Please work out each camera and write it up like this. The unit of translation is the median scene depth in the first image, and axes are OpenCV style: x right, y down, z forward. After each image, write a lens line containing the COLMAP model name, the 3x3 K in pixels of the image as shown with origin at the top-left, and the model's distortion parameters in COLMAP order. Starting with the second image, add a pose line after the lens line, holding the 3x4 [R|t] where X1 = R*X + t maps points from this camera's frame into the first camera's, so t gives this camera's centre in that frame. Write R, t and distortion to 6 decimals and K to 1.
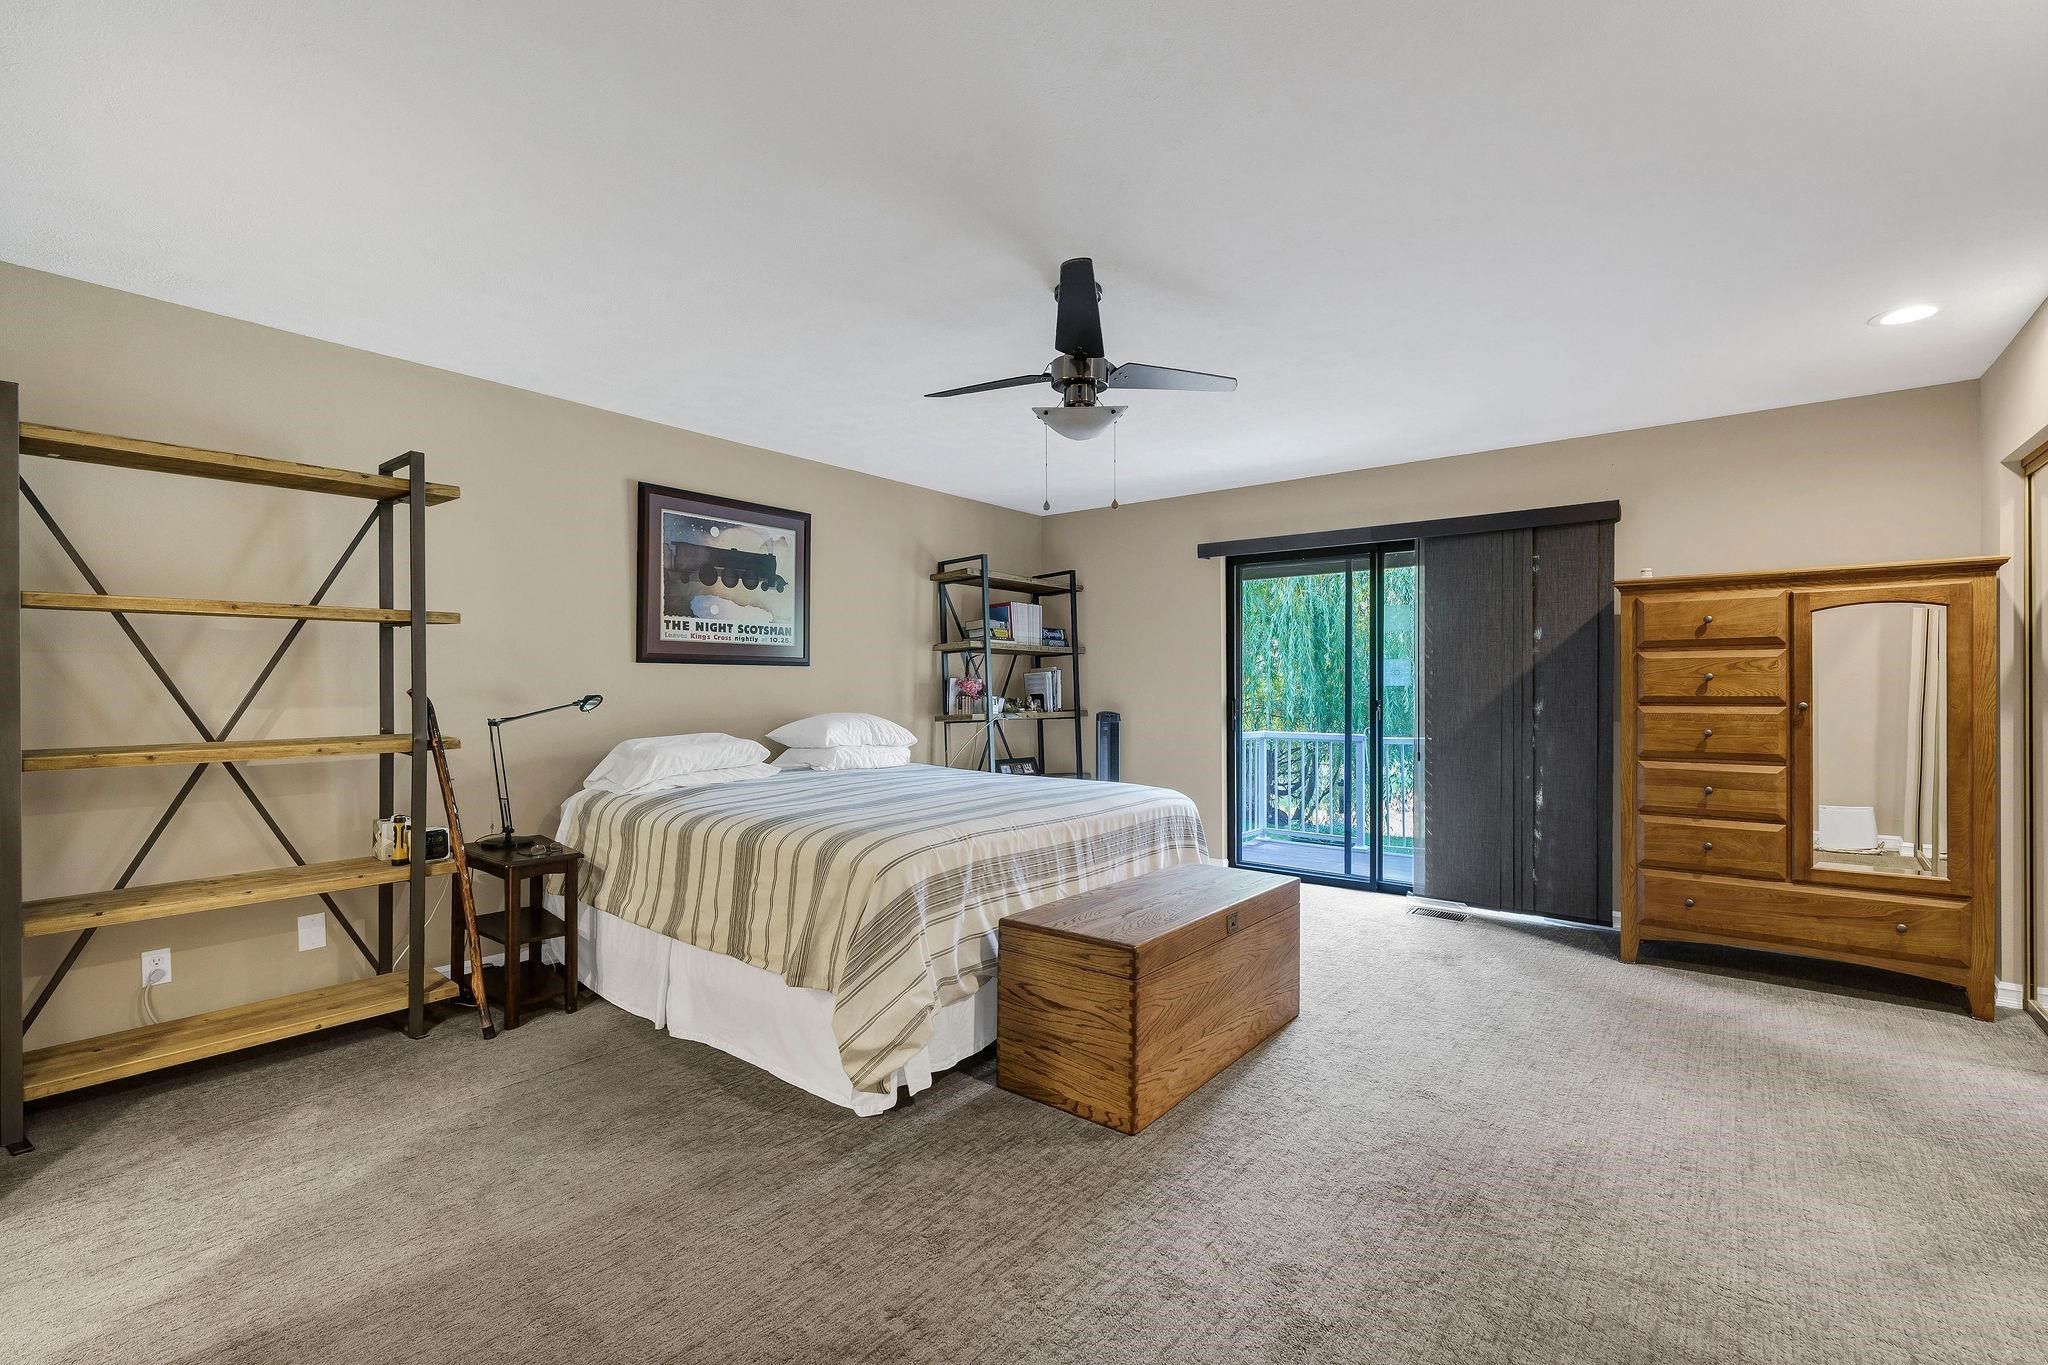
lens RADIAL K [[902.9, 0, 1013.3], [0, 902.9, 689.8], [0, 0, 1]] dist [0.000495, 0.000144]
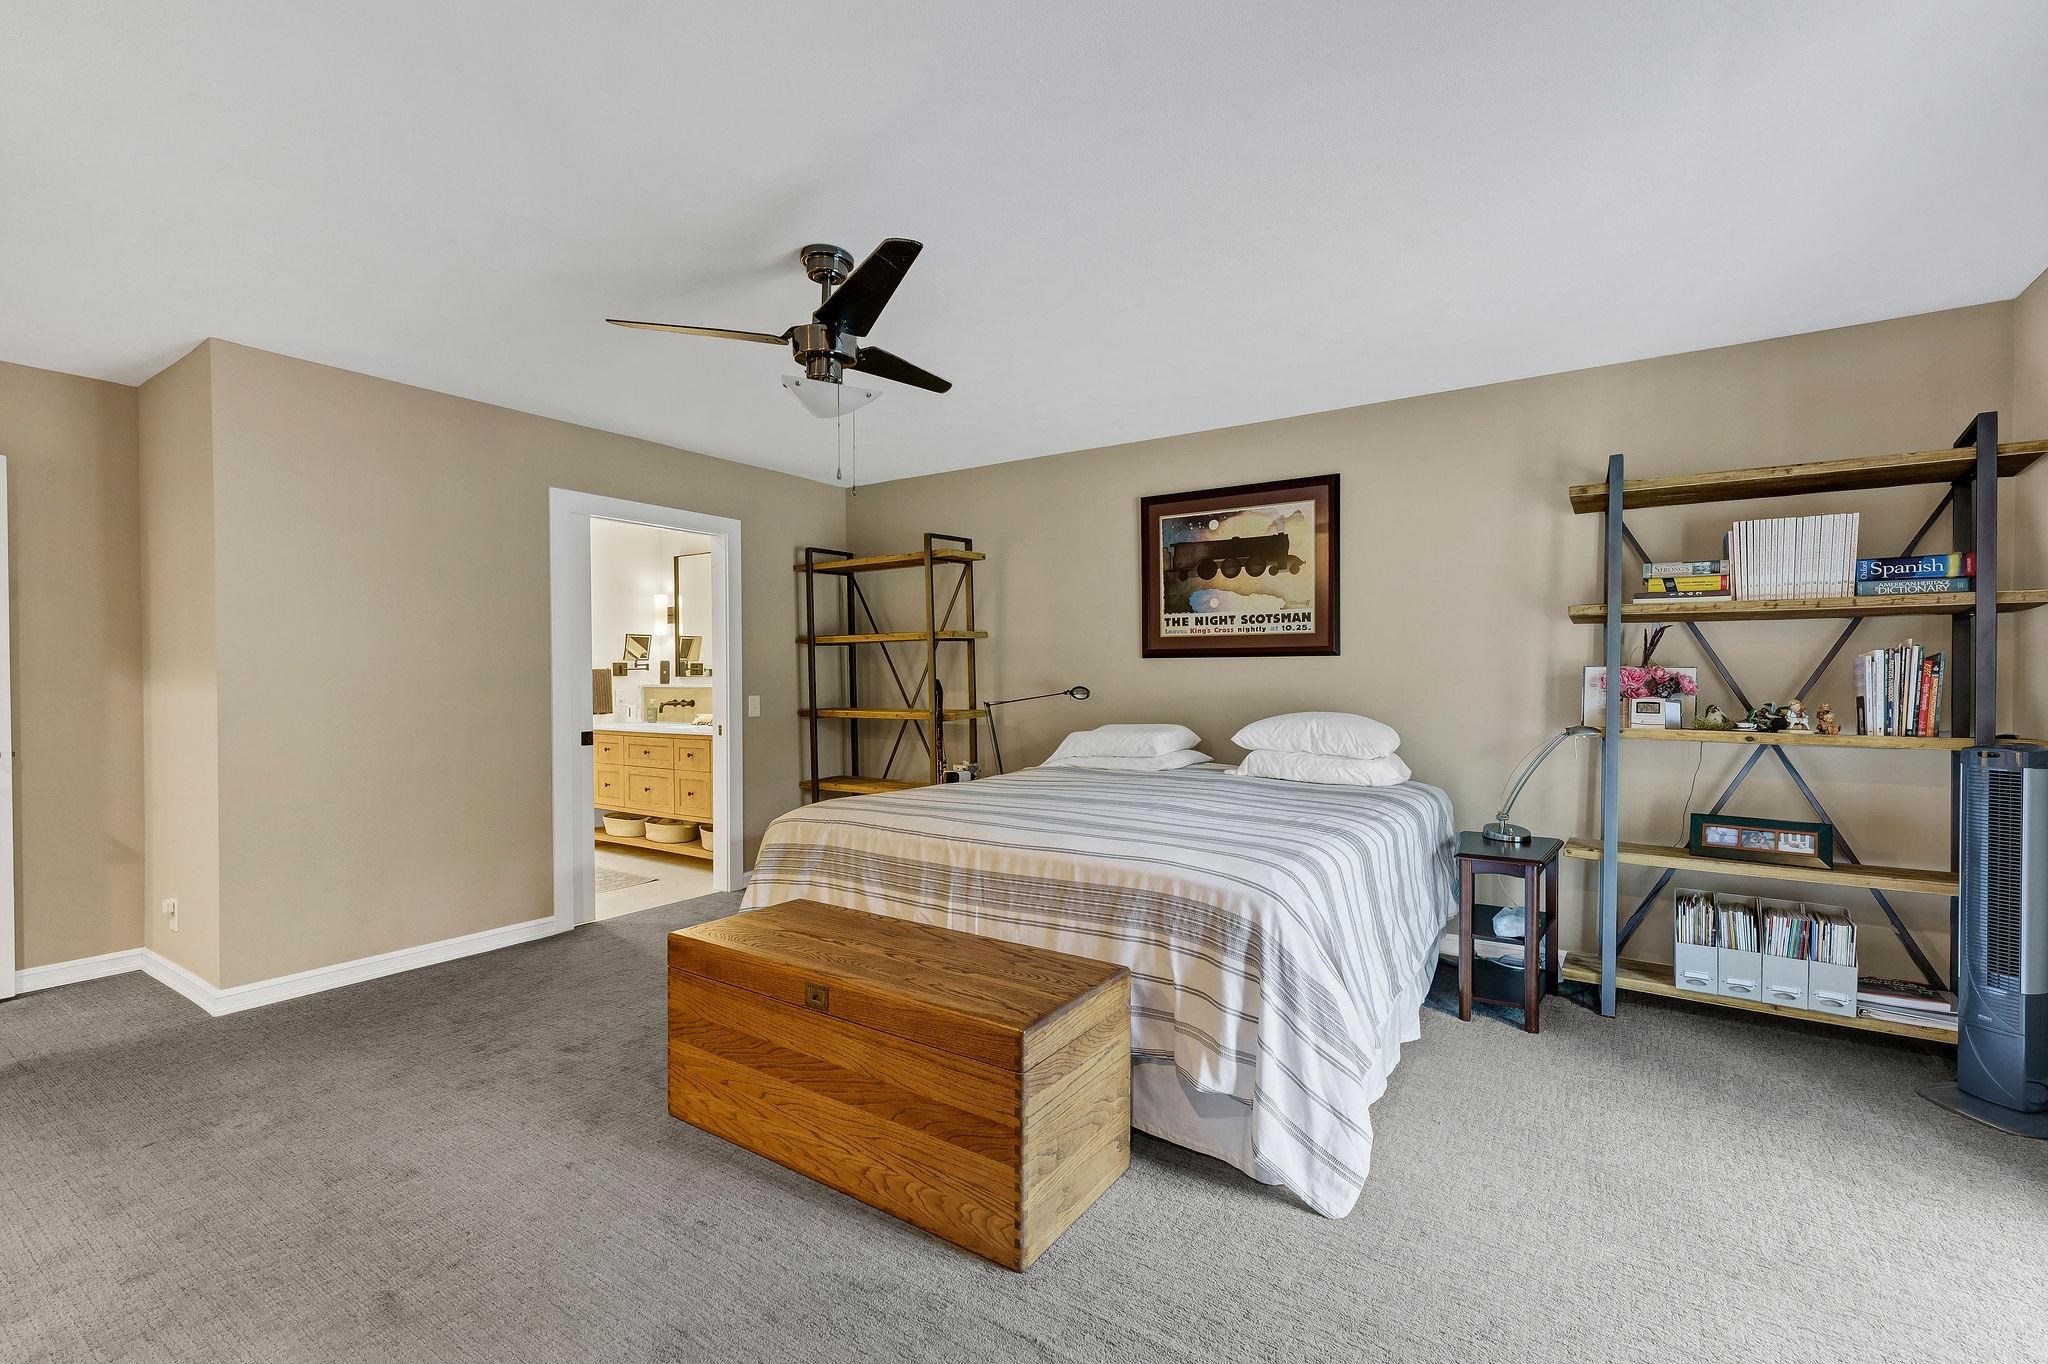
lens RADIAL K [[902.9, 0, 1062.6], [0, 902.9, 693.7], [0, 0, 1]] dist [0.000495, 0.000144]
pose [[0.094508, 0.017776, -0.995365, 0.667014], [-0.004033, 0.999839, 0.017473, -0.004757], [0.995516, 0.002363, 0.094565, 0.754115]]
